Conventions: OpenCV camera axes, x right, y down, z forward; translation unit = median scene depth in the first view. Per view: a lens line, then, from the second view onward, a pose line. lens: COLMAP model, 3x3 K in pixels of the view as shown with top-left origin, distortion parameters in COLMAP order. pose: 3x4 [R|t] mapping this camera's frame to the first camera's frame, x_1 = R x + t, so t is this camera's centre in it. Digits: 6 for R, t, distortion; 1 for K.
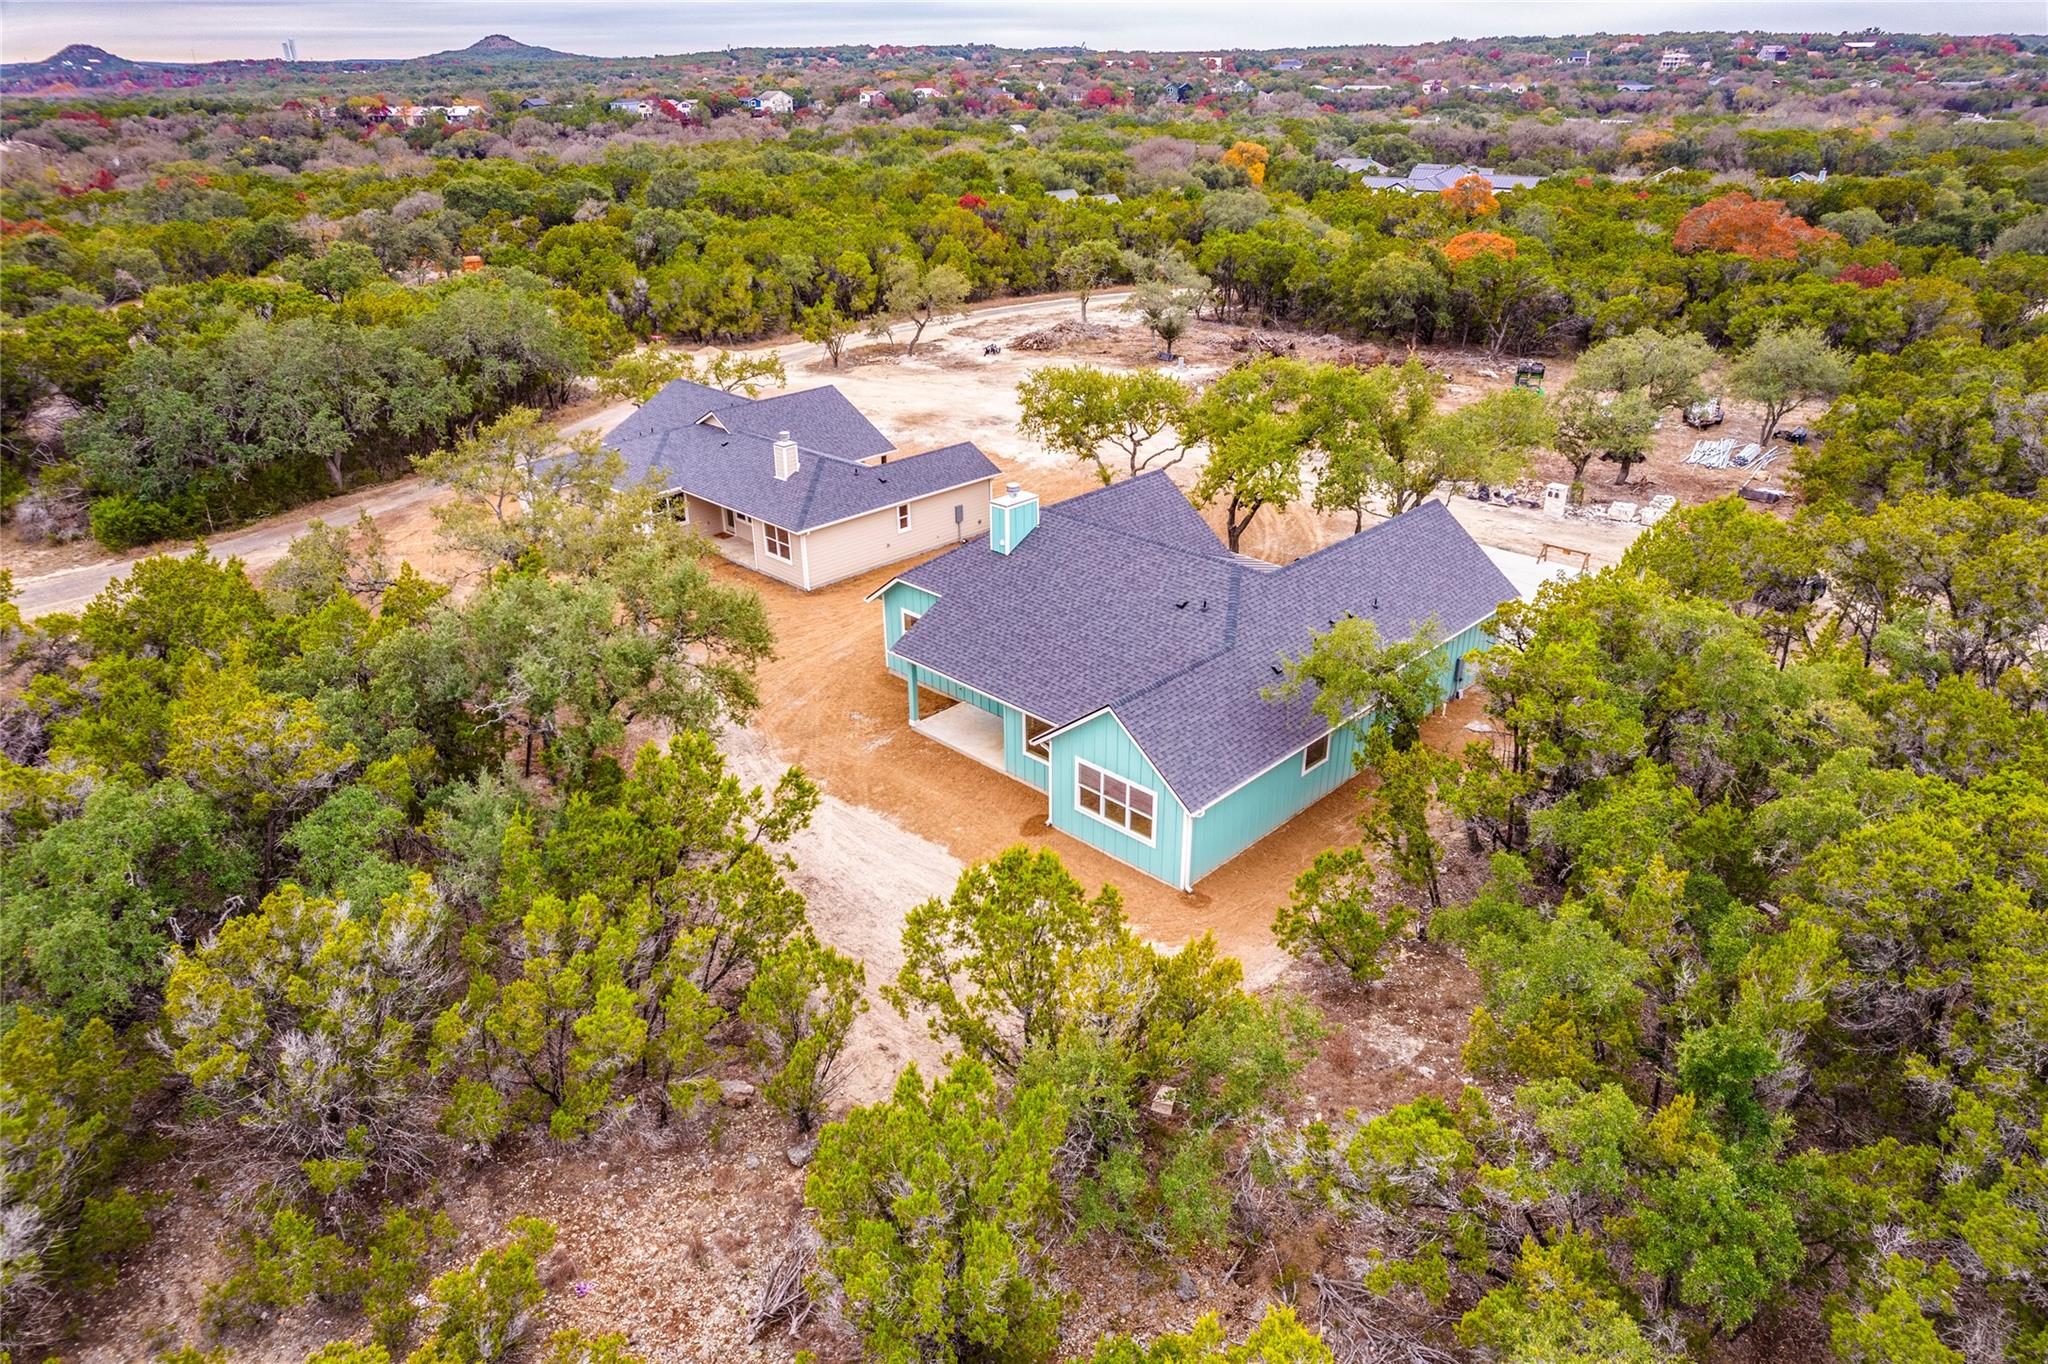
lens RADIAL K [[1321.9, 0, 1026.6], [0, 1321.9, 679.7], [0, 0, 1]] dist [-0.000867, 0.006452]
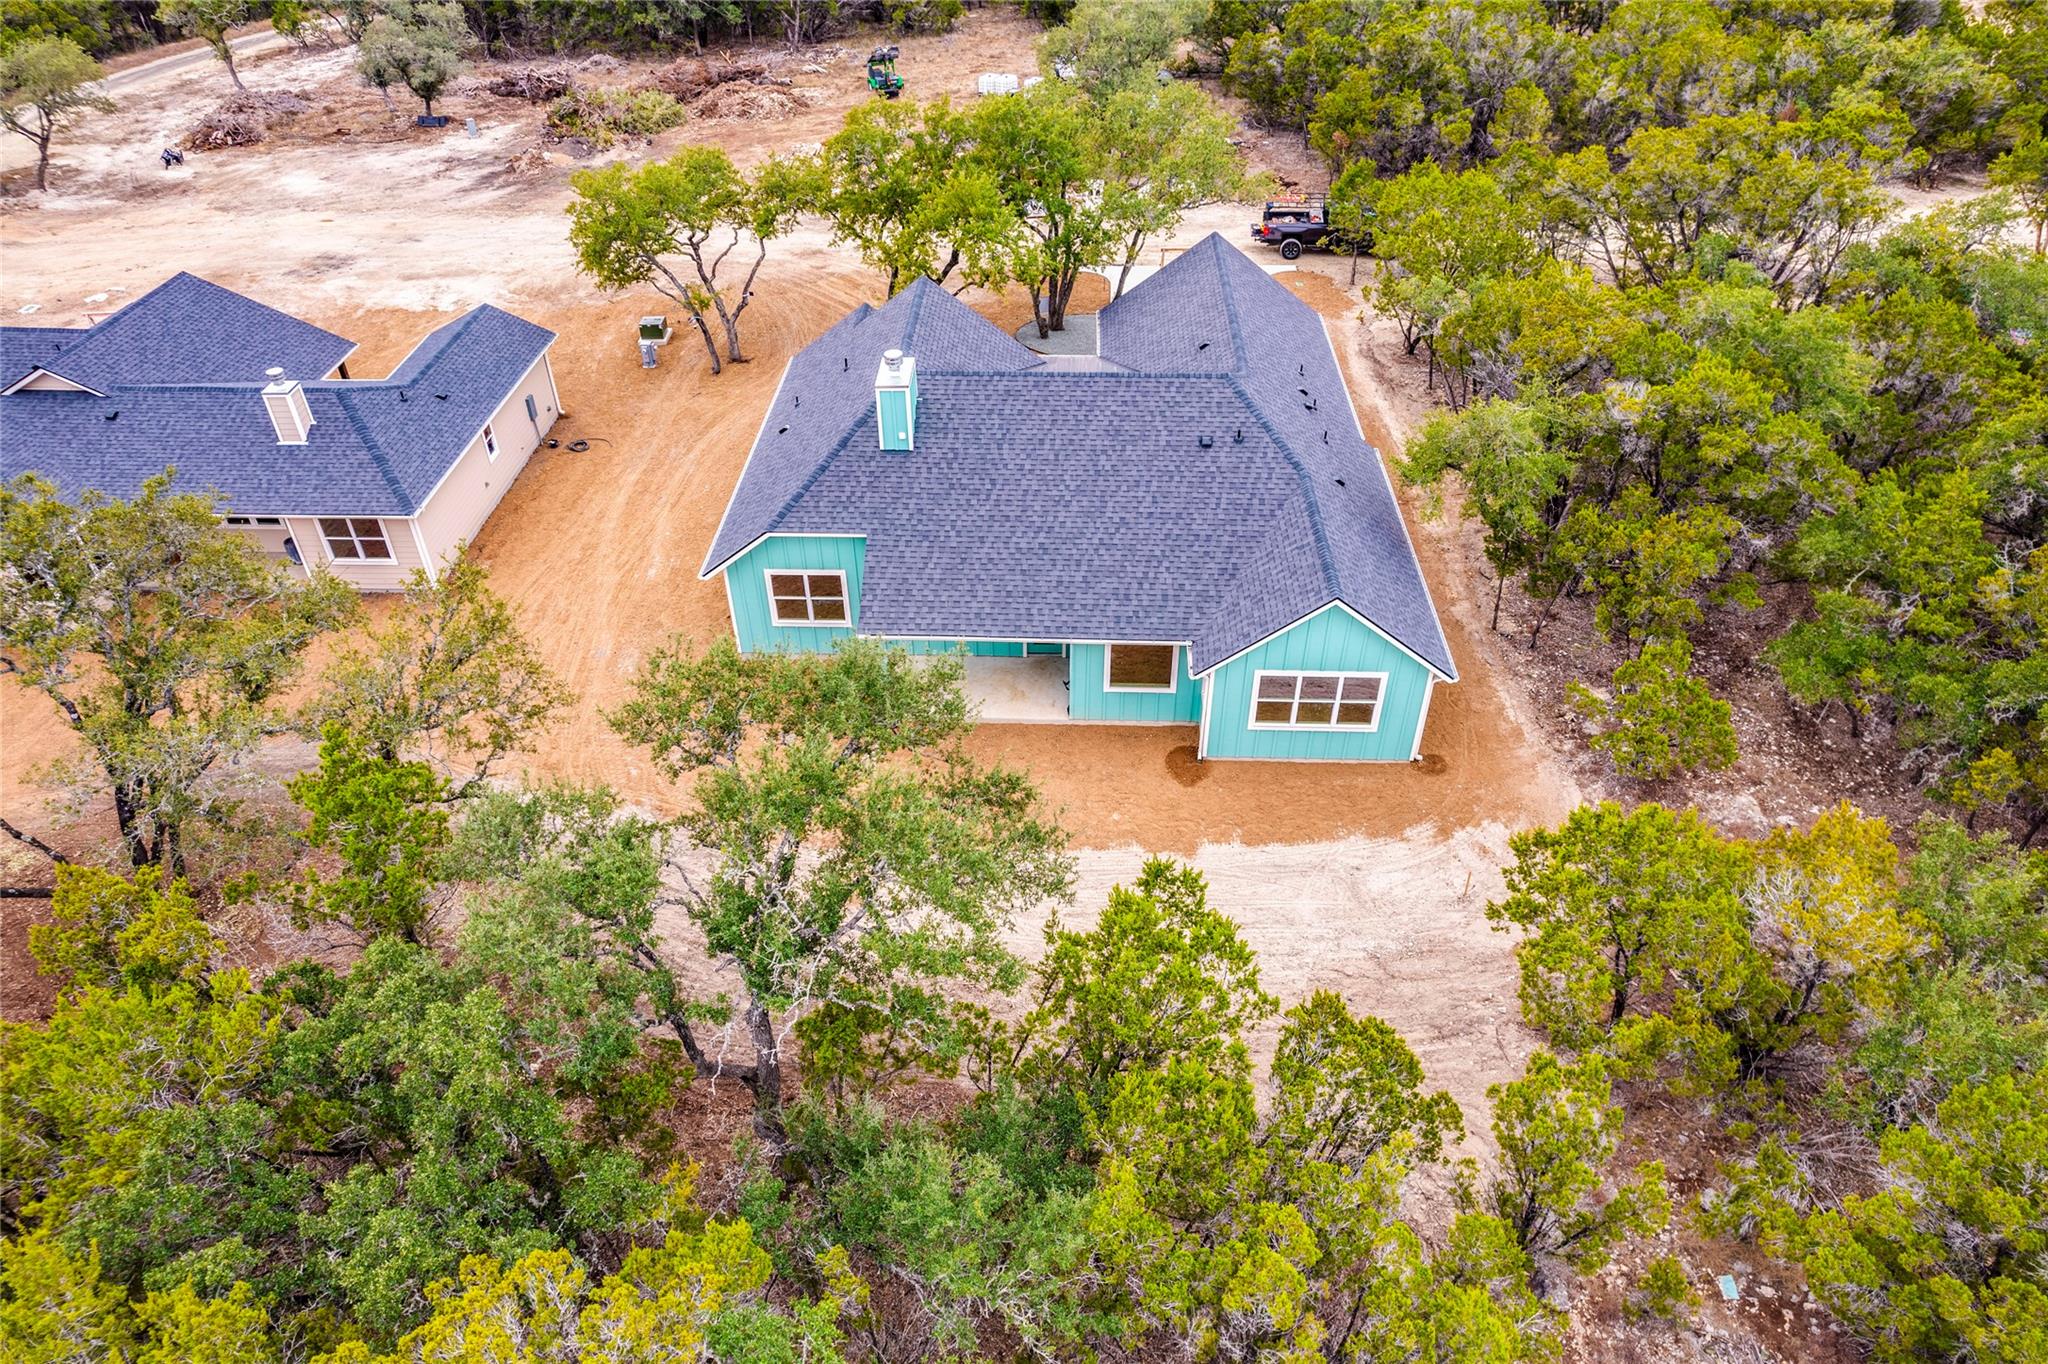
lens RADIAL K [[1321.9, 0, 1026.7], [0, 1321.9, 682.2], [0, 0, 1]] dist [-0.000867, 0.006452]
pose [[0.742643, -0.413437, 0.526832, -0.310356], [0.293019, 0.907986, 0.299501, -0.136530], [-0.602181, -0.068050, 0.795454, 0.283873]]
